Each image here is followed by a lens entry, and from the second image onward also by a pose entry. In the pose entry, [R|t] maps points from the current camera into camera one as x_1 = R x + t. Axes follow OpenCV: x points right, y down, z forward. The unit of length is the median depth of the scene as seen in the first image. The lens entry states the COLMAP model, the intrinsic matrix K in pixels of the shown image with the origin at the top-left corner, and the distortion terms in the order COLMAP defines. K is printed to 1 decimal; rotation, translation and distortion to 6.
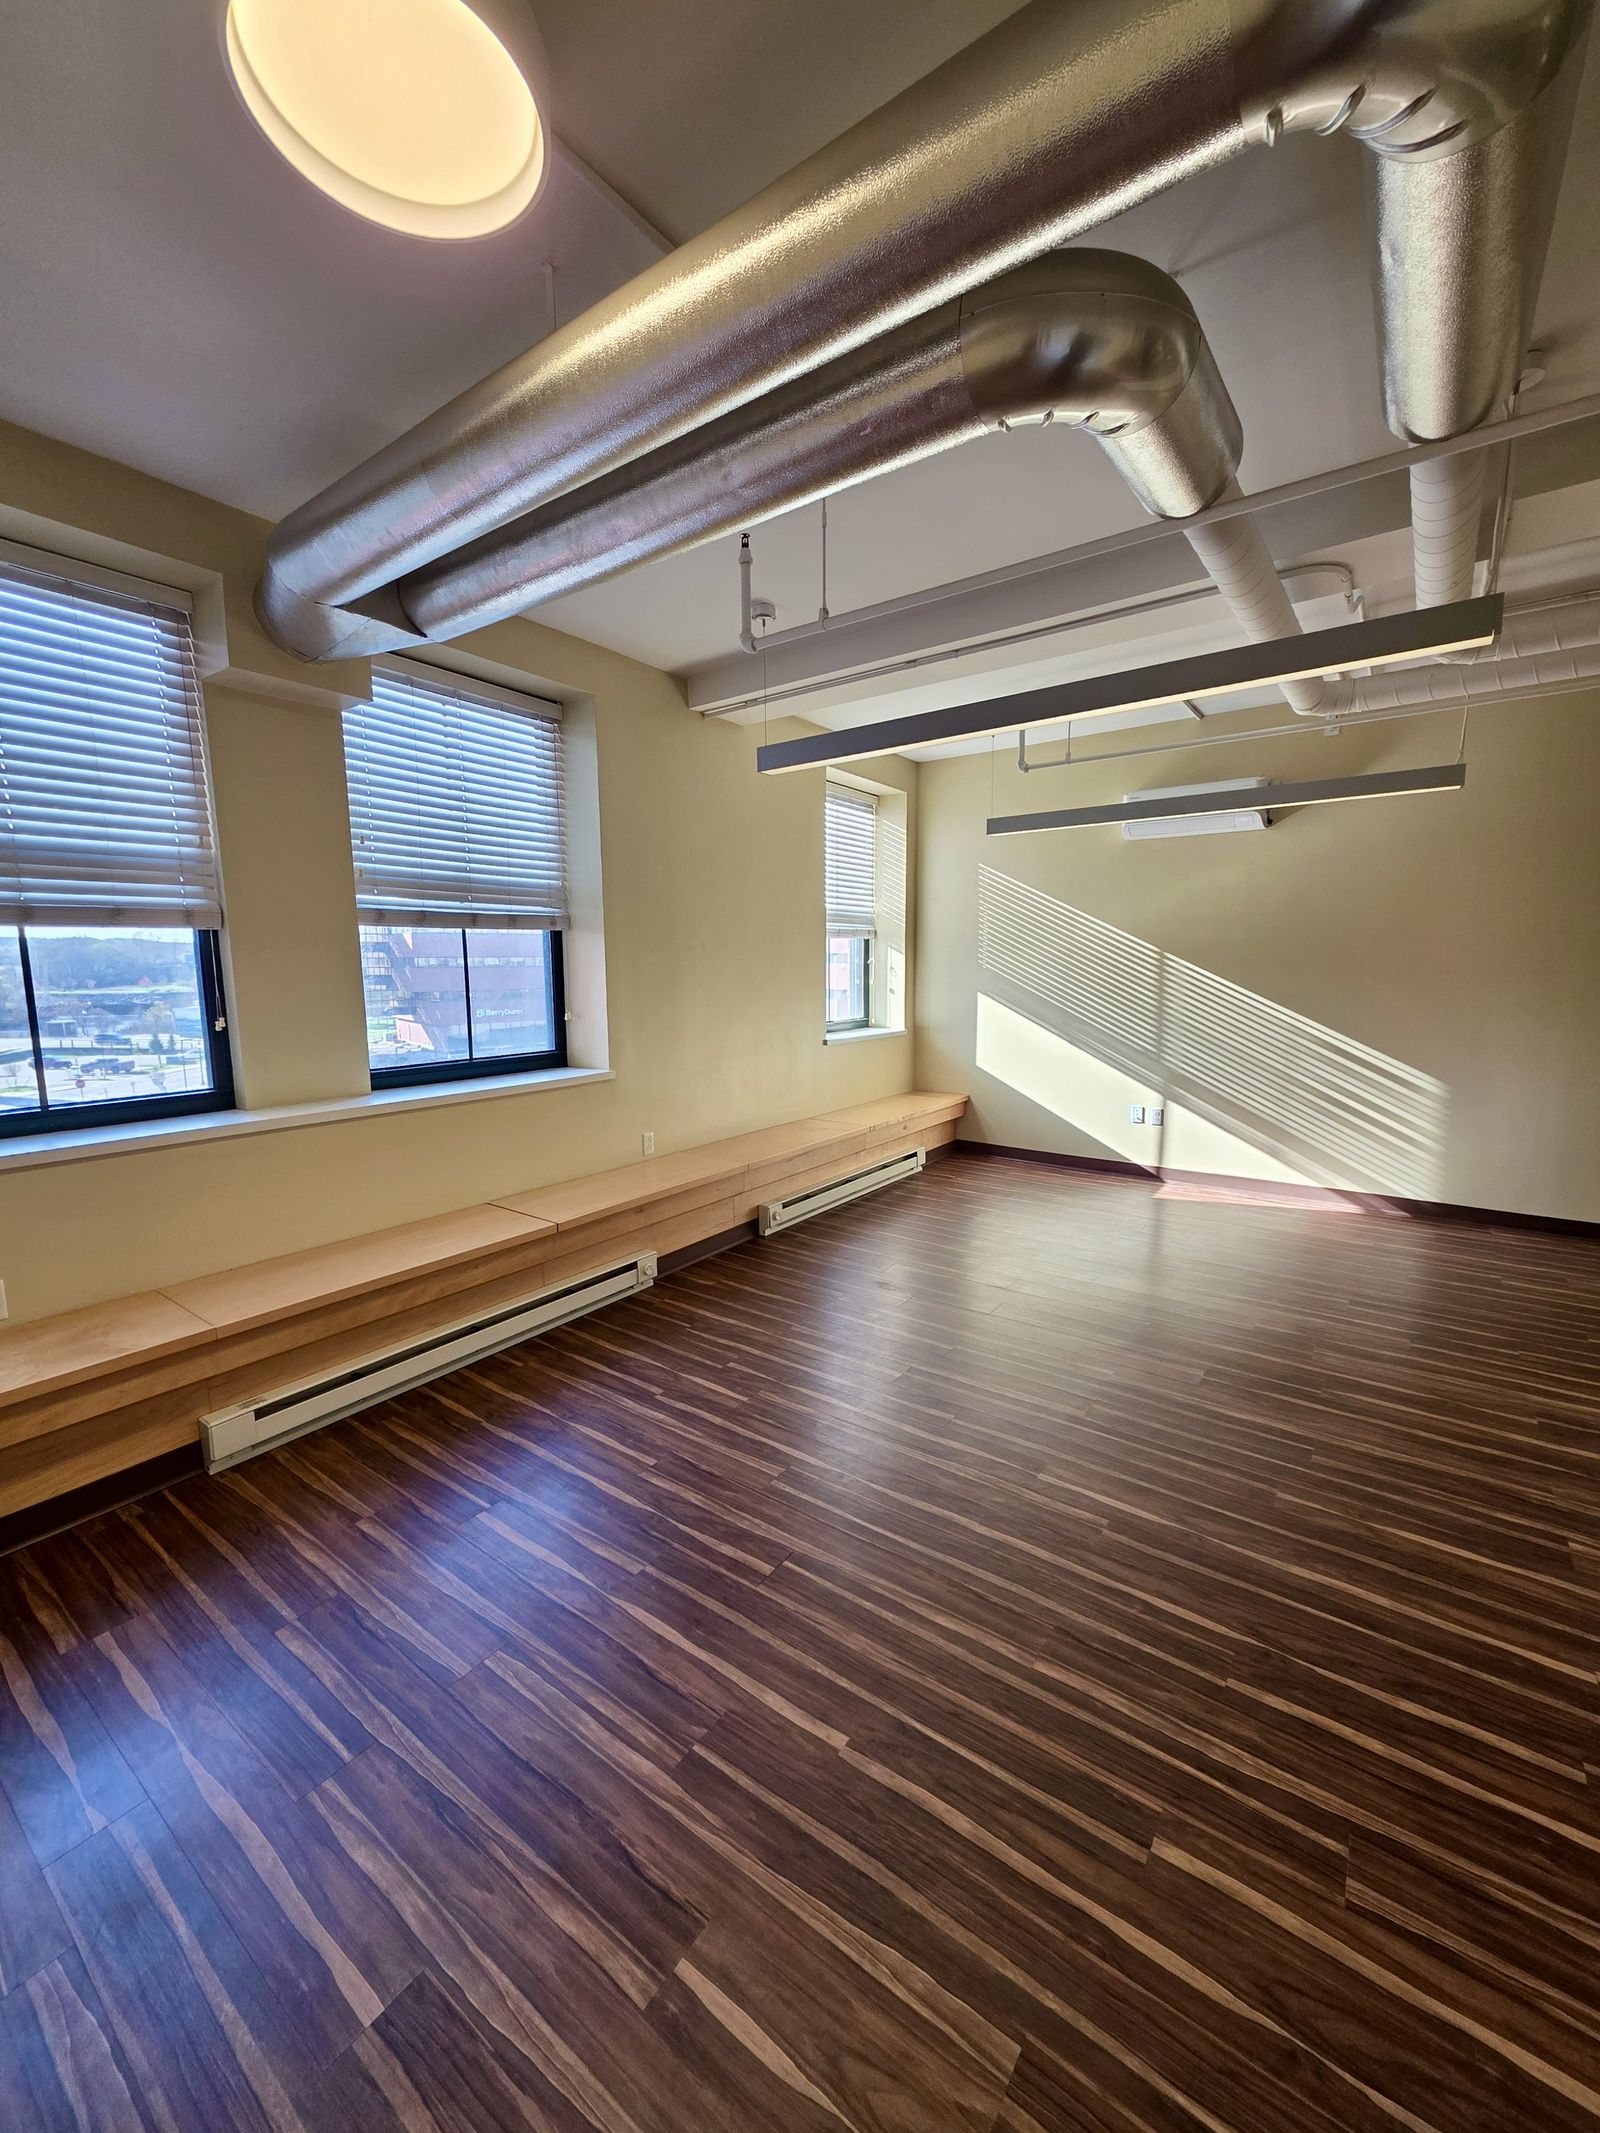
lens RADIAL K [[849.5, 0, 802.9], [0, 849.5, 1073.8], [0, 0, 1]] dist [-0.001465, -0.000108]
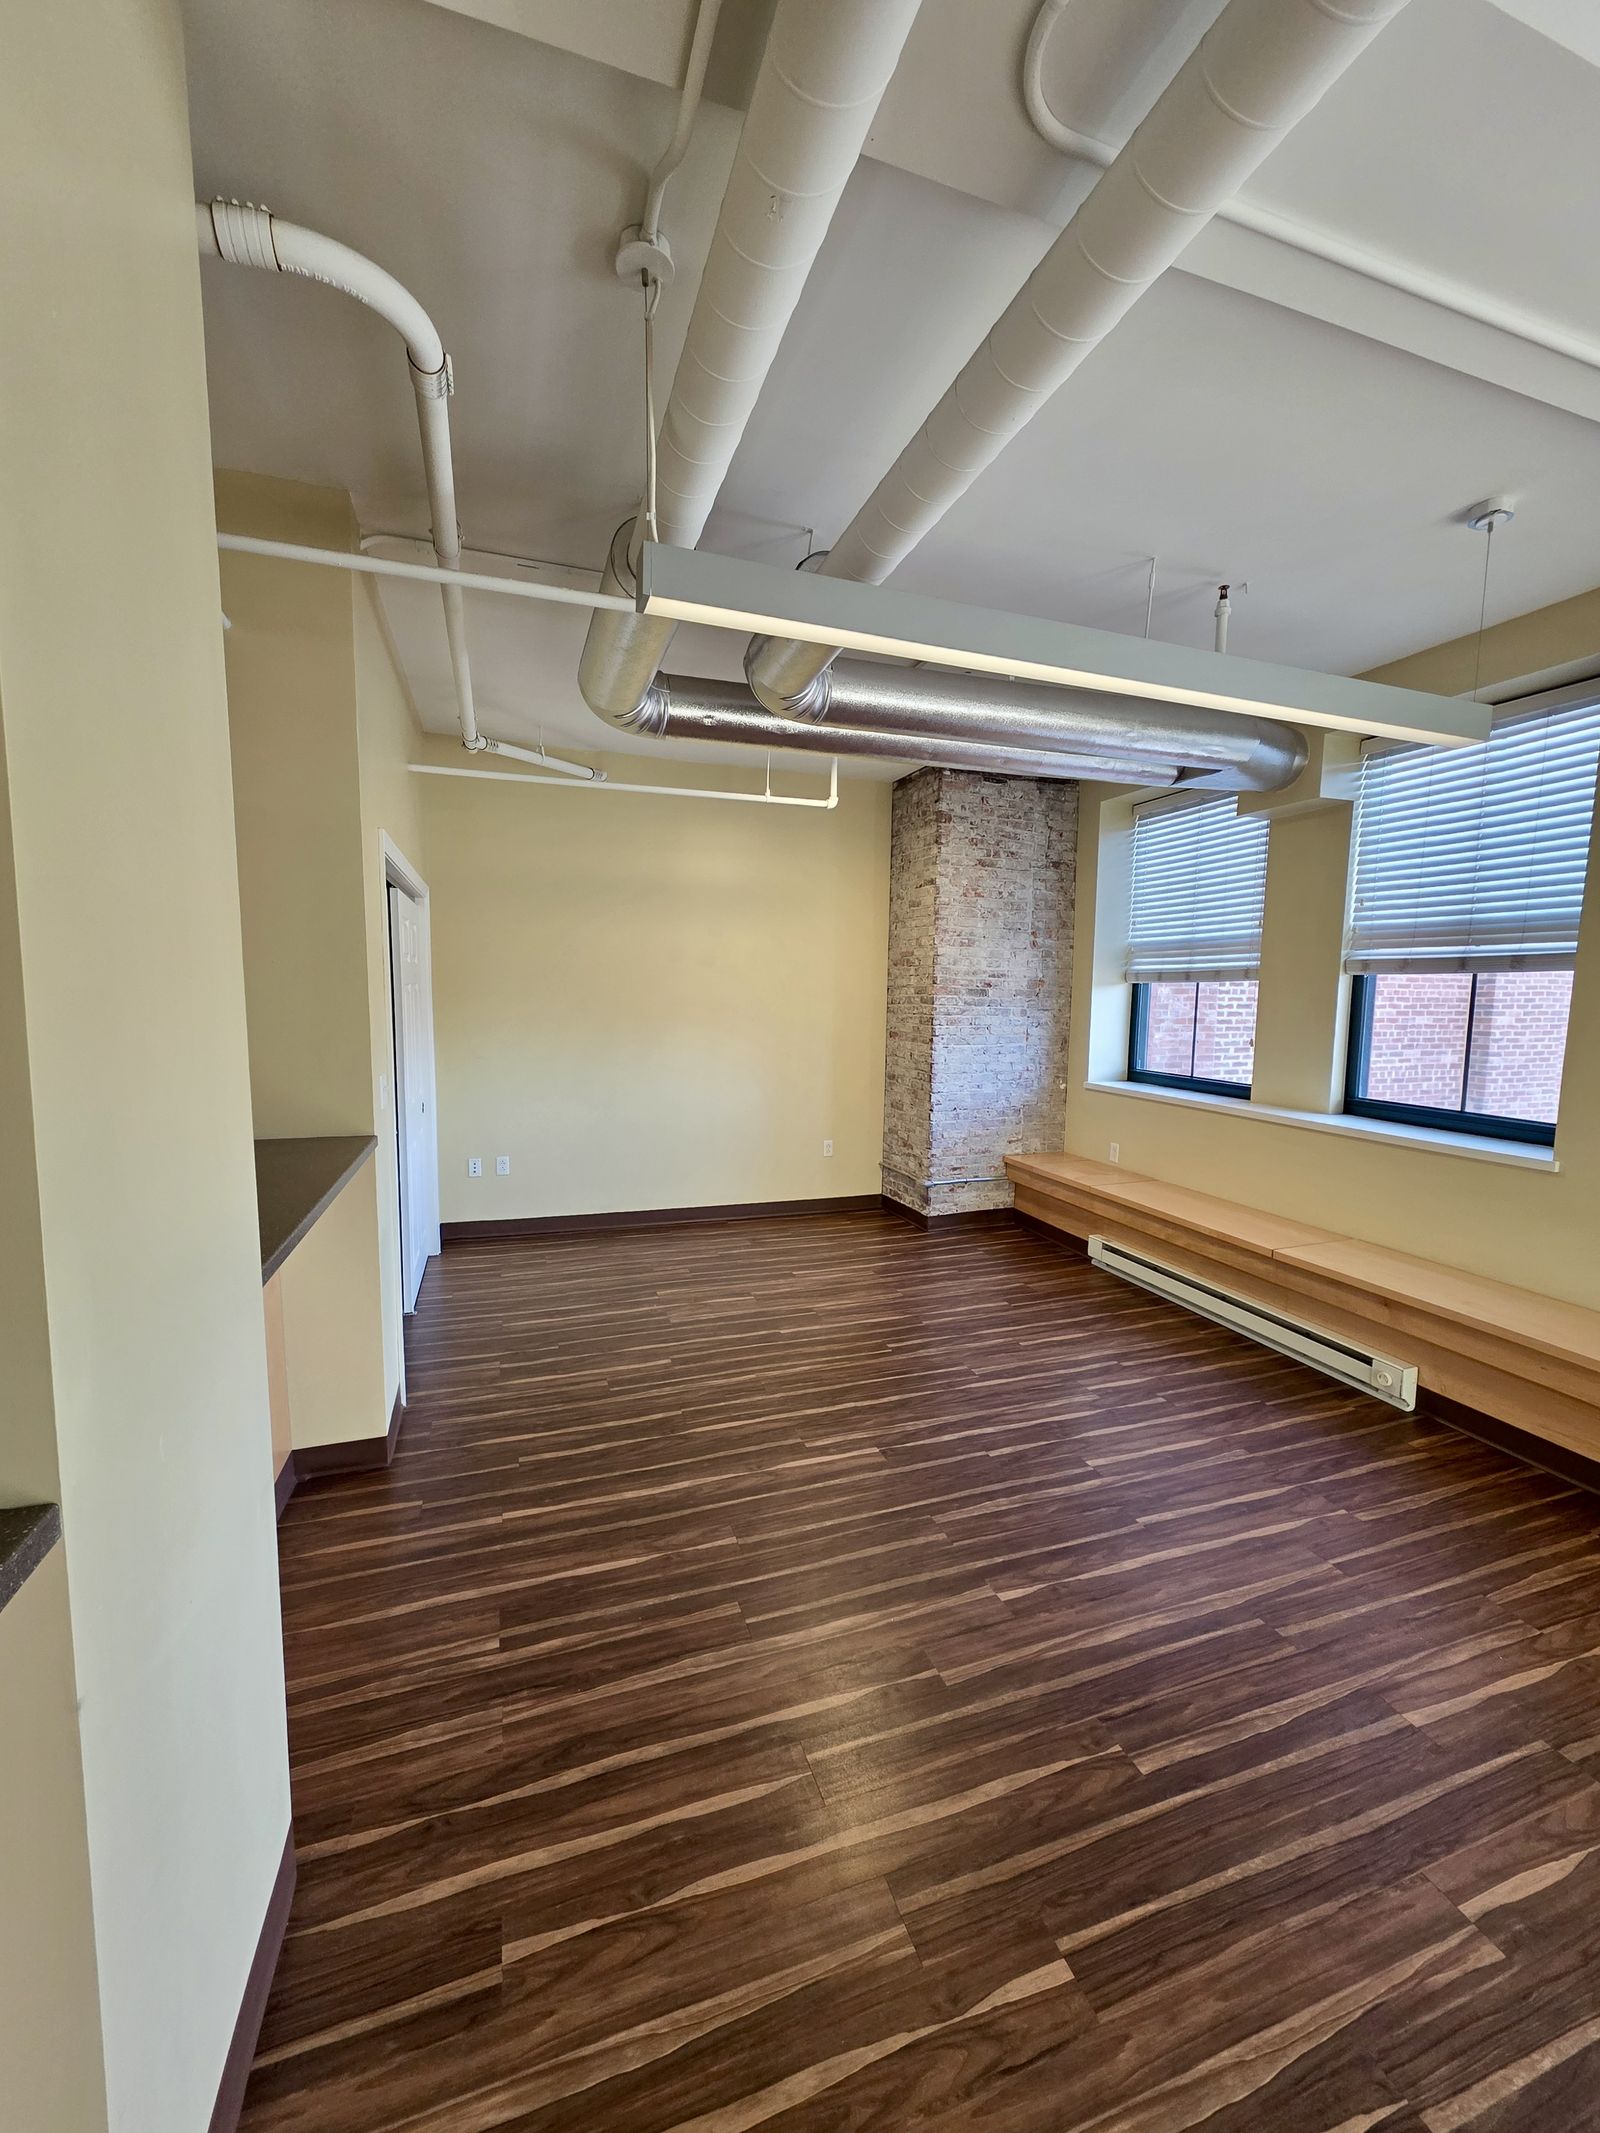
lens RADIAL K [[849.5, 0, 802.9], [0, 849.5, 1073.8], [0, 0, 1]] dist [-0.001465, -0.000108]
pose [[-0.565604, 0.086188, -0.820161, 1.255426], [-0.116655, 0.976162, 0.183030, -0.233401], [0.816385, 0.199199, -0.542066, 1.455863]]
